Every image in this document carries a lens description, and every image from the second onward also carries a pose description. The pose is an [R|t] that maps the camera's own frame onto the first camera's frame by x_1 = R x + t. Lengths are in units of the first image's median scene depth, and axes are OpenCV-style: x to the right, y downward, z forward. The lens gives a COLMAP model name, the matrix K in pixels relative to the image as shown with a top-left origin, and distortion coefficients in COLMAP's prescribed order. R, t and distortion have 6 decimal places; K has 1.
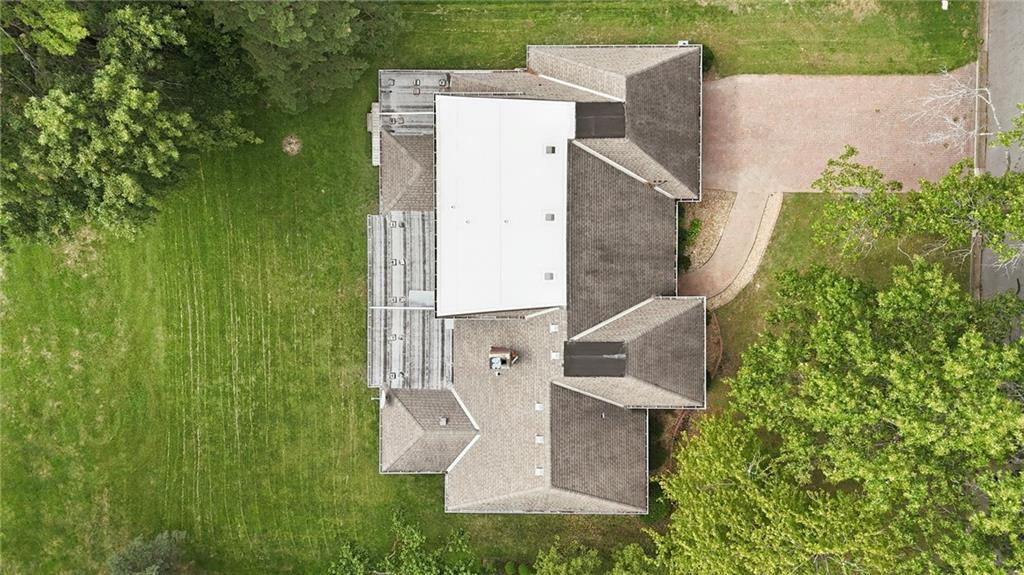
lens RADIAL K [[760.4, 0, 518.2], [0, 760.4, 284.1], [0, 0, 1]] dist [0.023808, -0.001417]
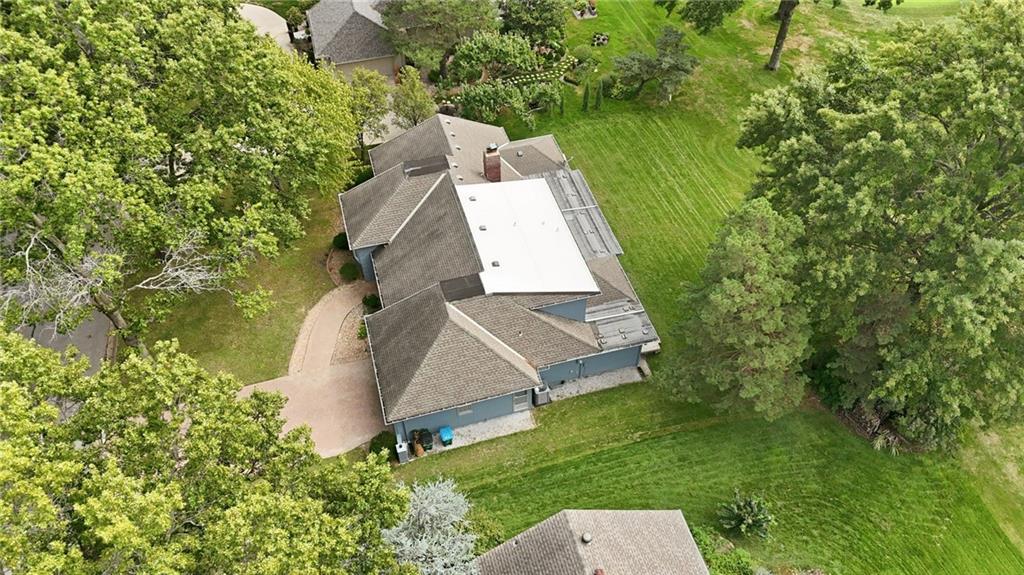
lens RADIAL K [[760.4, 0, 518.2], [0, 760.4, 284.1], [0, 0, 1]] dist [0.023808, -0.001417]
pose [[-0.960329, 0.214232, -0.178529, 0.209768], [-0.278707, -0.715489, 0.640623, -0.893585], [0.009506, 0.664966, 0.746813, 0.086646]]
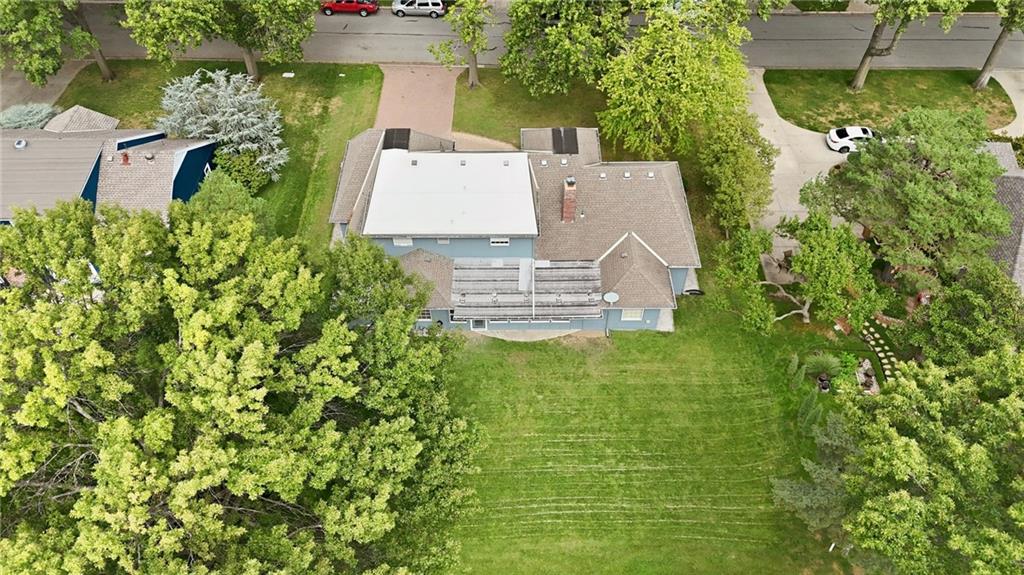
lens RADIAL K [[760.4, 0, 518.2], [0, 760.4, 284.1], [0, 0, 1]] dist [0.023808, -0.001417]
pose [[-0.005668, -0.736436, 0.676484, -0.939946], [0.999931, -0.011160, -0.003771, 0.012451], [0.010327, 0.676416, 0.736448, 0.119778]]
